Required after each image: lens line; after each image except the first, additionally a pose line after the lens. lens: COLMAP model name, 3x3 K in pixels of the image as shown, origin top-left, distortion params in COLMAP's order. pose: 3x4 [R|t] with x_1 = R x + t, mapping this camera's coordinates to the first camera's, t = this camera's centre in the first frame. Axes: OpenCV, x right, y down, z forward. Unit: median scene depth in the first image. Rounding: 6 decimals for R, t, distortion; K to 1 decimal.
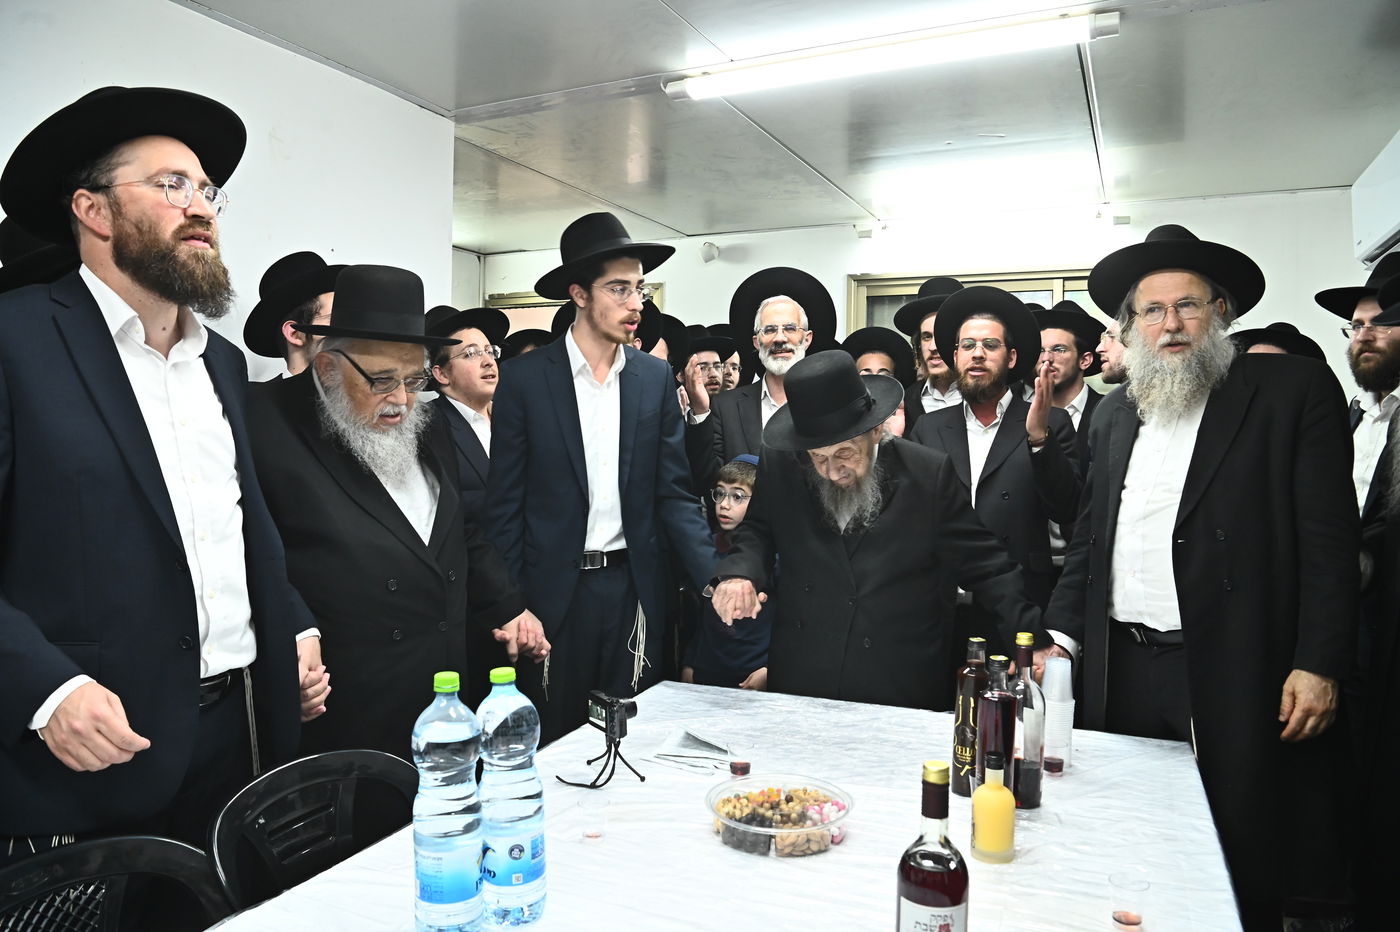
lens RADIAL K [[970.1, 0, 690.3], [0, 970.1, 460.9], [0, 0, 1]] dist [-0.076174, 0.014914]
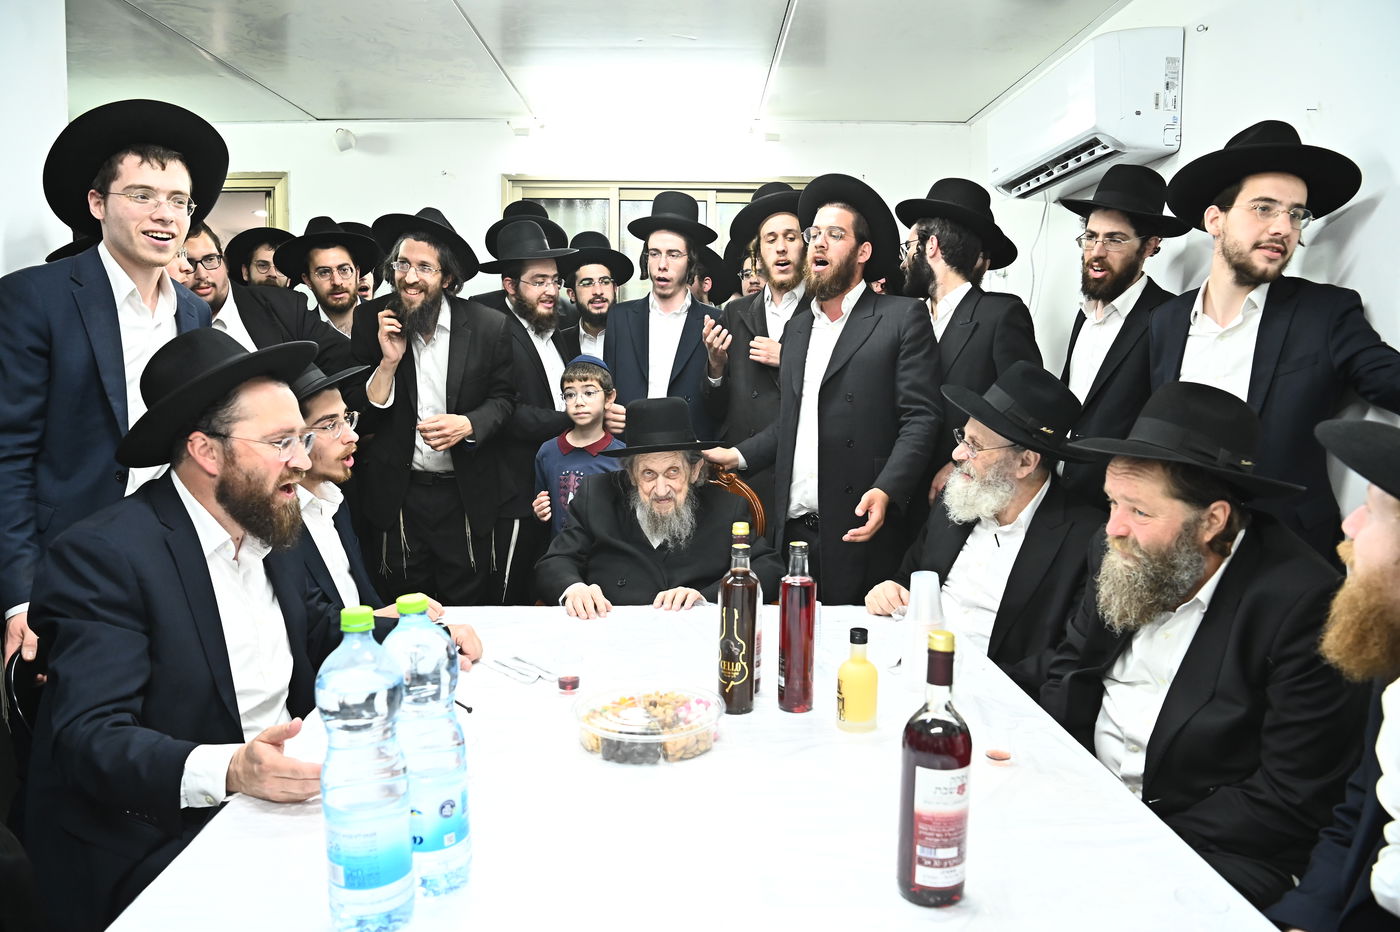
lens RADIAL K [[970.1, 0, 703.0], [0, 970.1, 460.9], [0, 0, 1]] dist [-0.076174, 0.014914]
pose [[0.899233, -0.052665, 0.434288, -0.193114], [0.015822, 0.995993, 0.088021, 0.020289], [-0.437183, -0.072281, 0.896463, 0.098888]]
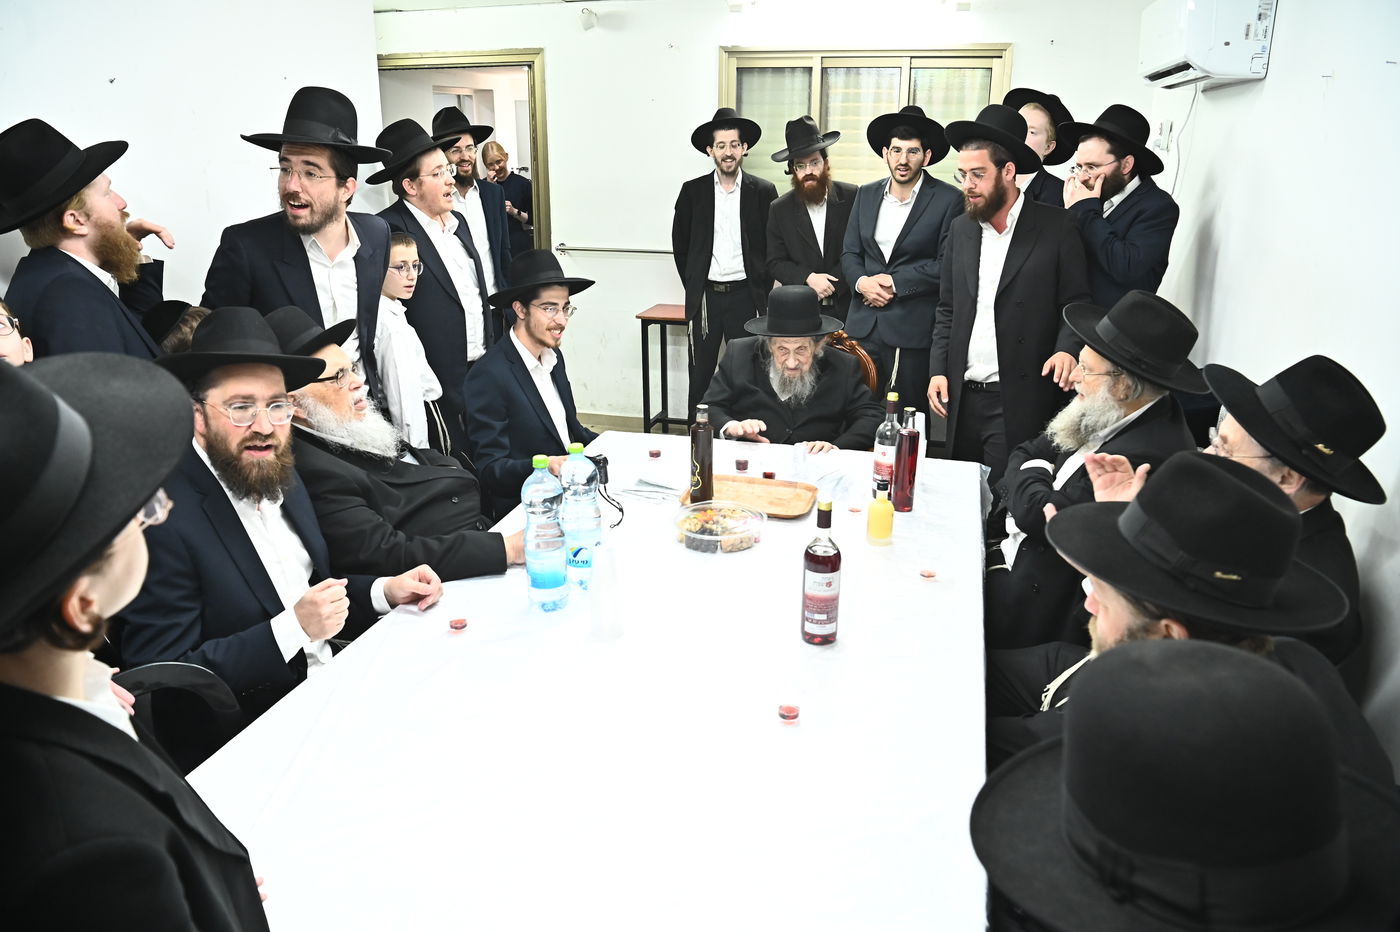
lens RADIAL K [[970.1, 0, 699.9], [0, 970.1, 455.2], [0, 0, 1]] dist [-0.076174, 0.014914]
pose [[0.985610, -0.062683, 0.156981, -0.127942], [0.014969, 0.957418, 0.288319, -0.142858], [-0.168369, -0.281820, 0.944579, -0.324036]]
